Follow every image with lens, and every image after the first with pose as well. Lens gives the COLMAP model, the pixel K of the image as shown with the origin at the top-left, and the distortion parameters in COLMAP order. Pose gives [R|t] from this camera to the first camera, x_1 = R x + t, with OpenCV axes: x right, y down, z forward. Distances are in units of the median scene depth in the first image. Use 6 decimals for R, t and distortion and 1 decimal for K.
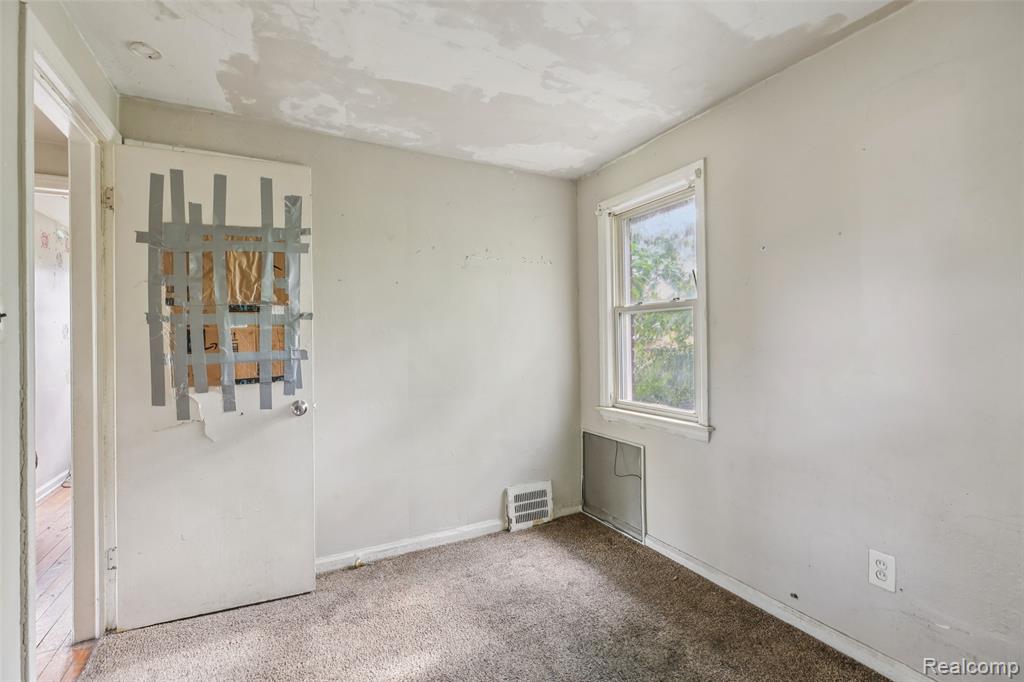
lens RADIAL K [[466.4, 0, 518.7], [0, 466.4, 339.8], [0, 0, 1]] dist [-0.001300, 0.000005]
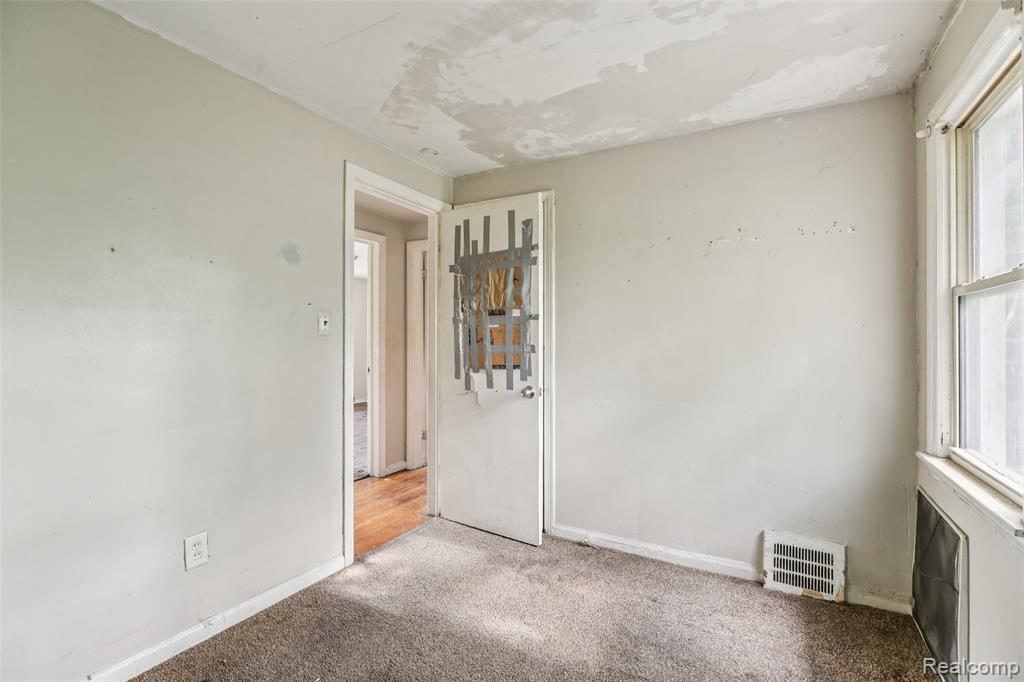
lens RADIAL K [[466.4, 0, 518.7], [0, 466.4, 339.8], [0, 0, 1]] dist [-0.001300, 0.000005]
pose [[0.540156, 0.017608, -0.841381, 0.553065], [-0.012767, 0.999837, 0.012727, -0.006588], [0.841468, 0.003867, 0.540293, 0.320297]]
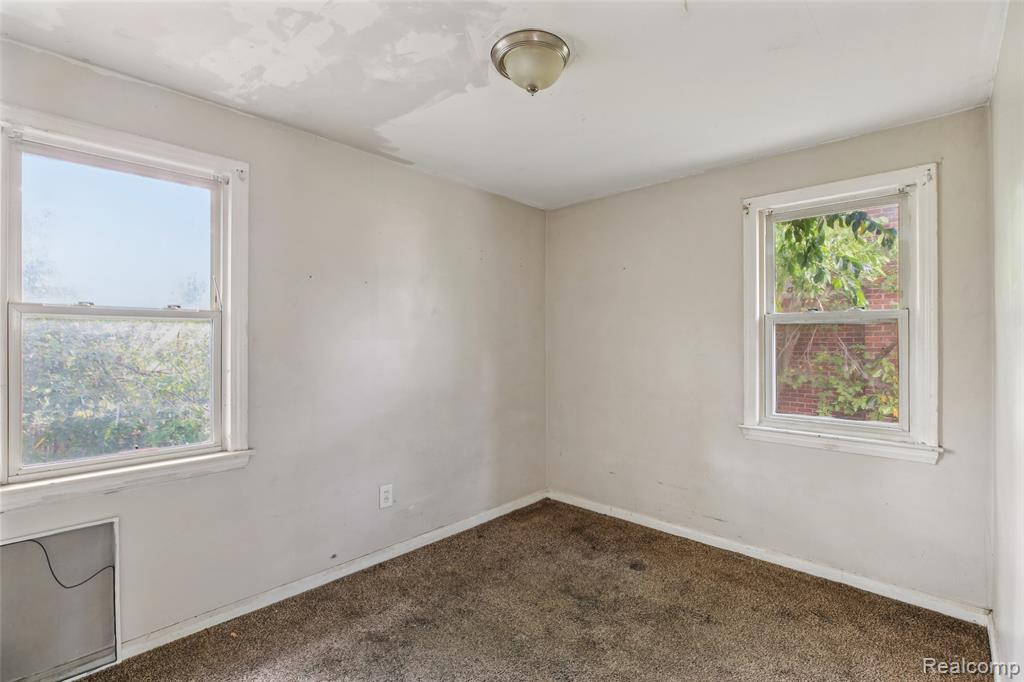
lens RADIAL K [[466.4, 0, 518.7], [0, 466.4, 339.8], [0, 0, 1]] dist [-0.001300, 0.000005]
pose [[-0.321836, 0.010077, 0.946742, -0.698578], [0.003144, 0.999949, -0.009575, -0.024933], [-0.946790, -0.000105, -0.321851, 0.833698]]
